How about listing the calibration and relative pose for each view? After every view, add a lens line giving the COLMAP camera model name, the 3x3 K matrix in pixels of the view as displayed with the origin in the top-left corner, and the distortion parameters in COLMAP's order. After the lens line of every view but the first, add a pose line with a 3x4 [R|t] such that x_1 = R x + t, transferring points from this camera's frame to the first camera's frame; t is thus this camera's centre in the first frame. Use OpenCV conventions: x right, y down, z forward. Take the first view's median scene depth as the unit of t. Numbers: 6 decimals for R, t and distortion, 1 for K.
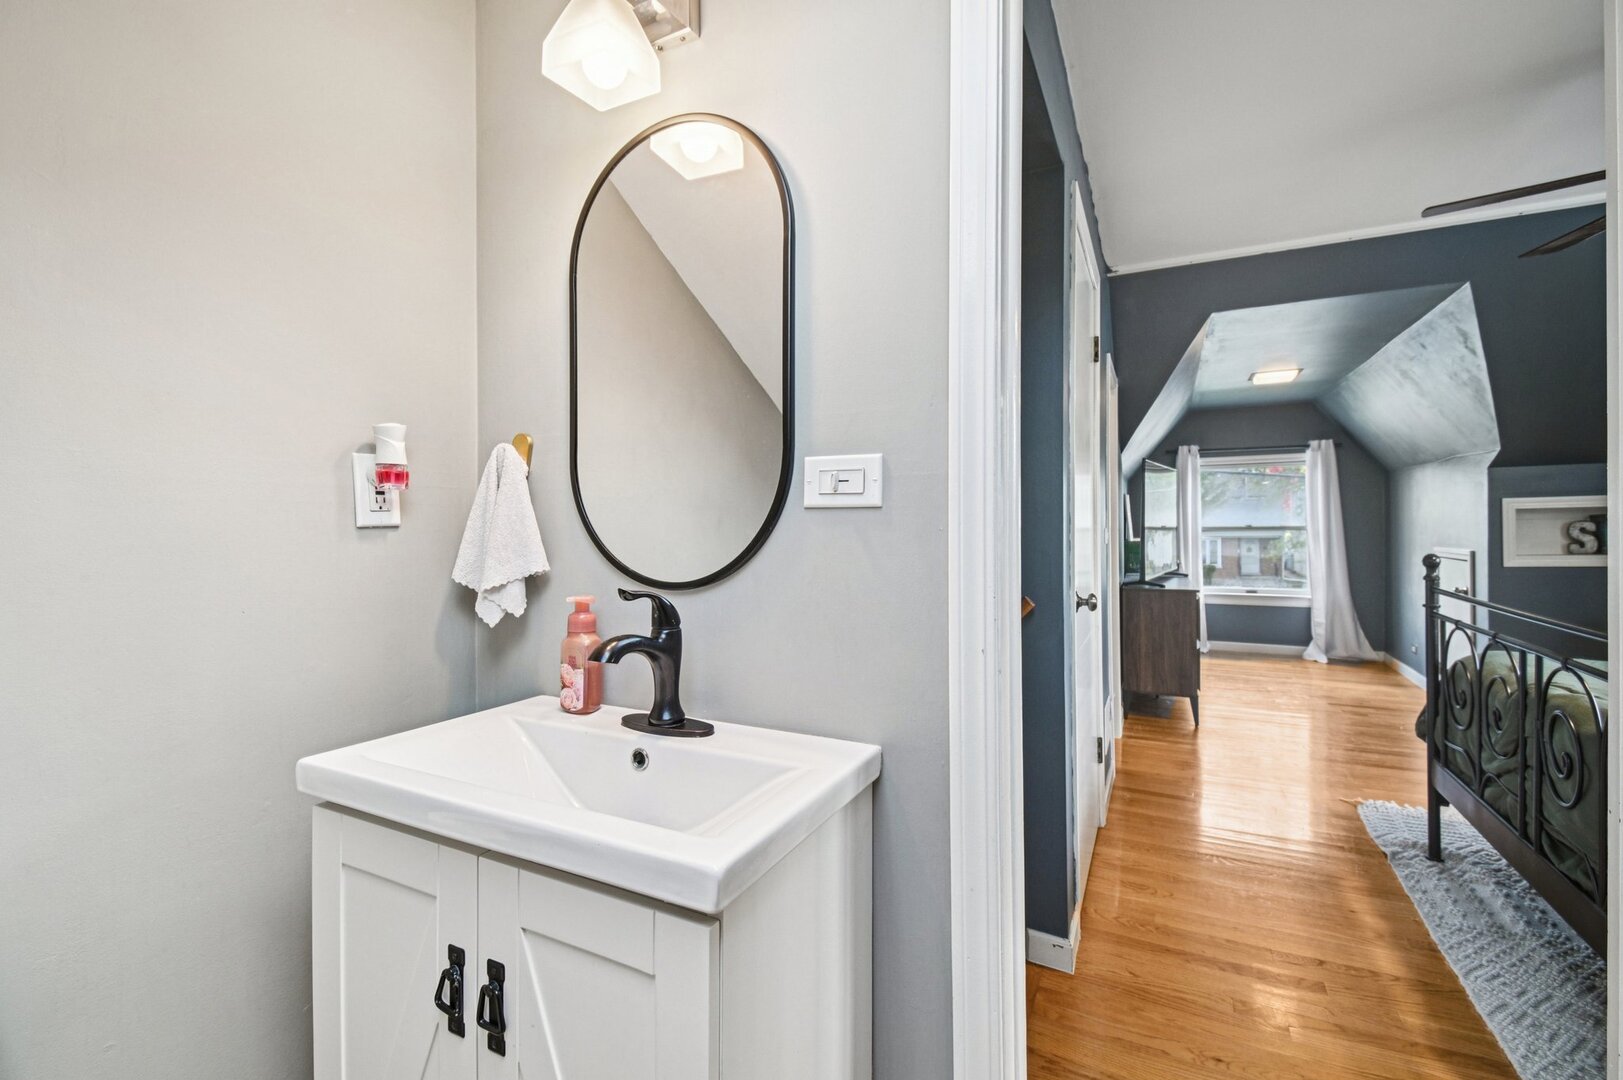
lens RADIAL K [[697.0, 0, 806.8], [0, 697.0, 526.5], [0, 0, 1]] dist [0.029337, -0.032402]
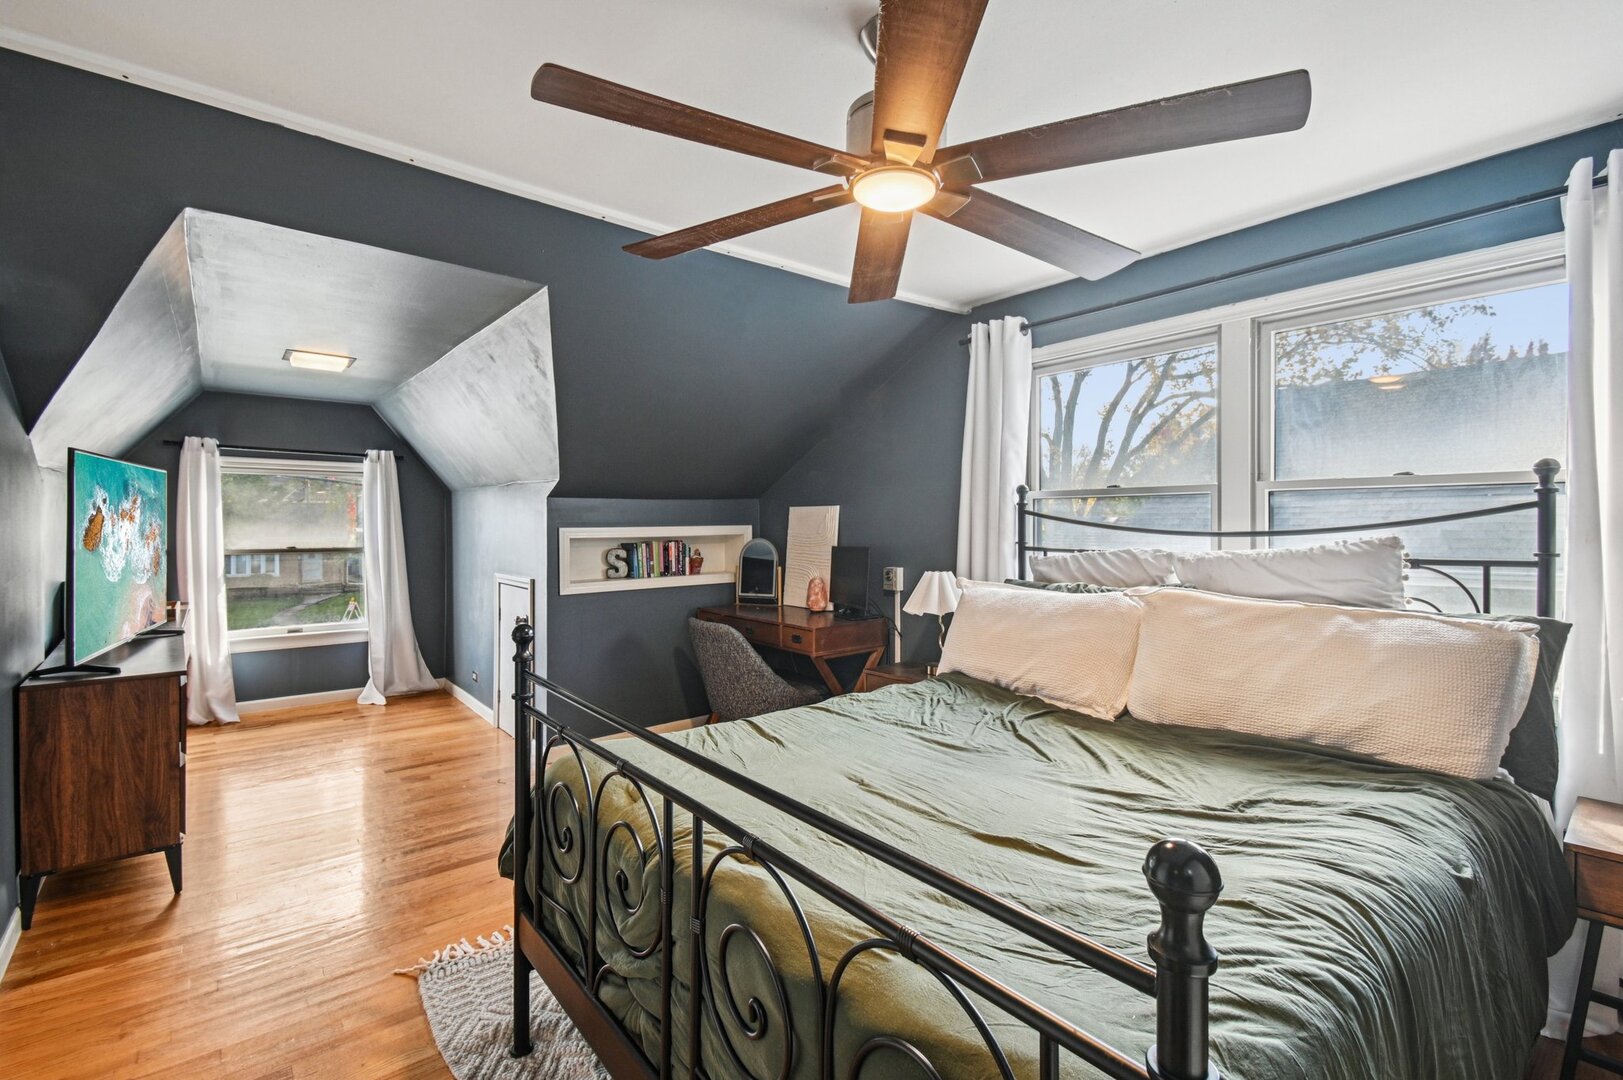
lens RADIAL K [[715.9, 0, 806.5], [0, 715.9, 533.0], [0, 0, 1]] dist [0.127669, -0.060023]
pose [[0.406142, 0.001871, 0.913808, 0.169271], [0.000115, 0.999998, -0.002099, -0.029669], [-0.913810, 0.000958, 0.406141, 0.225807]]
